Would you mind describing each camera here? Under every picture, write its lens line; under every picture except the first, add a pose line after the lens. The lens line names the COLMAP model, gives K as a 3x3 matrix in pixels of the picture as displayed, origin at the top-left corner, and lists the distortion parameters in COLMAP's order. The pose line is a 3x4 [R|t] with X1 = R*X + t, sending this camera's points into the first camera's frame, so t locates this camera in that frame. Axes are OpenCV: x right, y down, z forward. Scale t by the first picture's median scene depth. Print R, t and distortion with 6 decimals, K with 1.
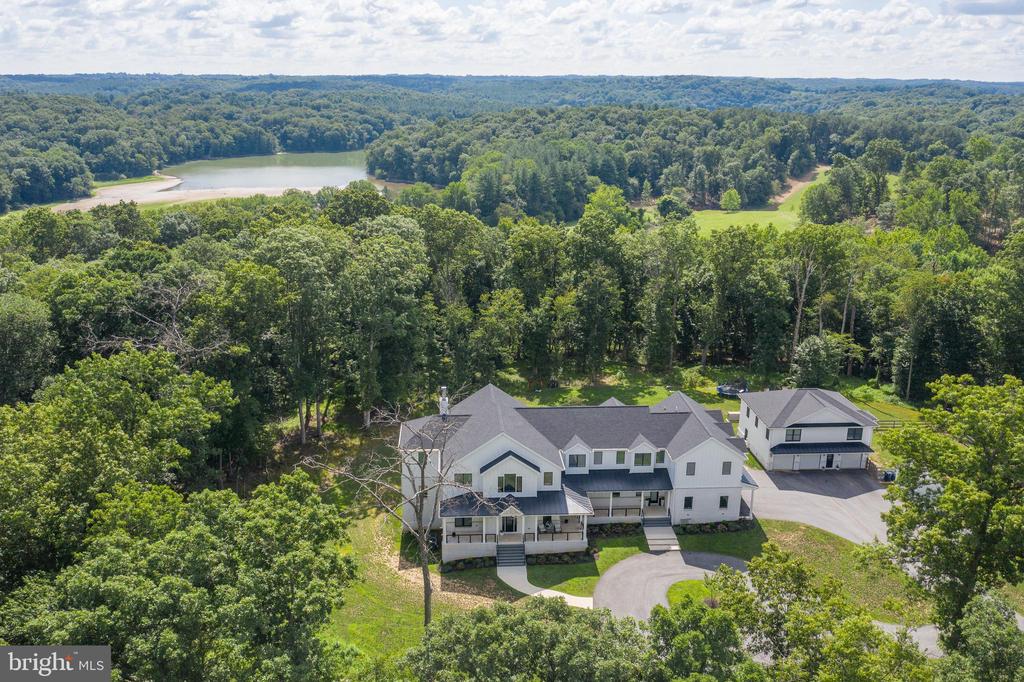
lens RADIAL K [[828.8, 0, 492.8], [0, 828.8, 306.9], [0, 0, 1]] dist [-0.018536, -0.000672]
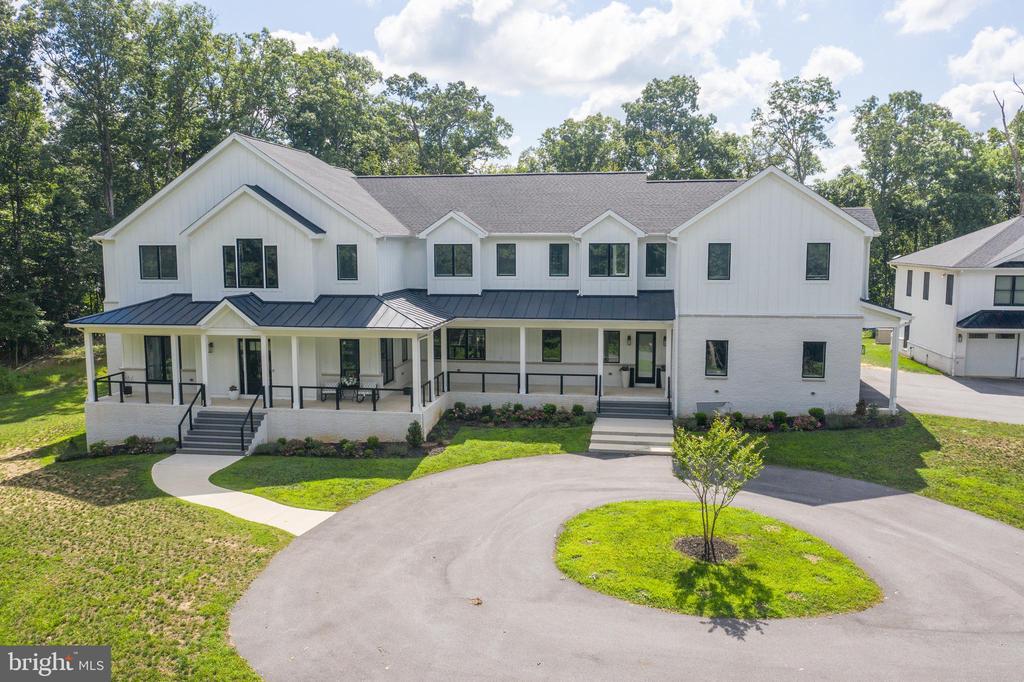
lens RADIAL K [[811.6, 0, 512.0], [0, 811.6, 341.0], [0, 0, 1]] dist [-0.023443, 0.003855]
pose [[0.976991, 0.017296, -0.212580, 0.167536], [-0.048372, 0.988703, -0.141868, 0.215502], [0.207725, 0.148886, 0.966790, 0.460365]]
